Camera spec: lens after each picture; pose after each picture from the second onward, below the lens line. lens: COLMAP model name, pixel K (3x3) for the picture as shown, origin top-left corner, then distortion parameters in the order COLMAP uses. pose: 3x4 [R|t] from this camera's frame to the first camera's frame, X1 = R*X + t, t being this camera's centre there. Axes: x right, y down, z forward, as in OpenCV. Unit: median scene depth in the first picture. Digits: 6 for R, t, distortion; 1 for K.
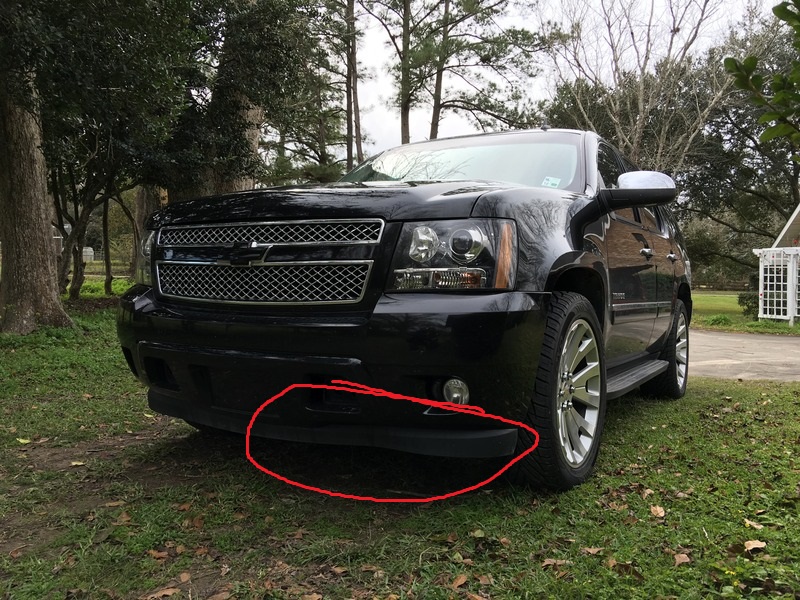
lens RADIAL K [[667.4, 0, 403.3], [0, 667.4, 295.2], [0, 0, 1]] dist [0.069479, -0.115426]
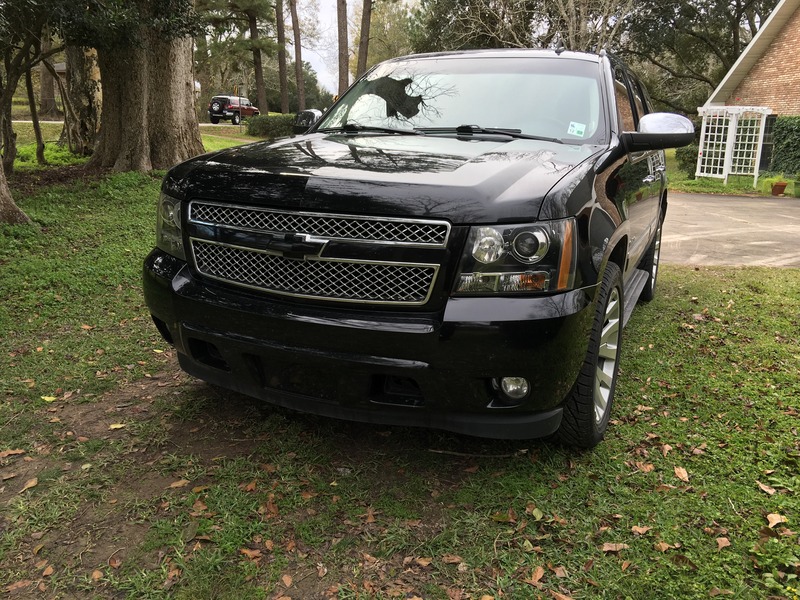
lens RADIAL K [[667.4, 0, 403.3], [0, 667.4, 295.2], [0, 0, 1]] dist [0.069479, -0.115426]
pose [[0.994888, -0.020656, 0.098854, -0.181489], [-0.003129, 0.972083, 0.234618, -0.220904], [-0.100940, -0.233728, 0.967048, 0.026613]]
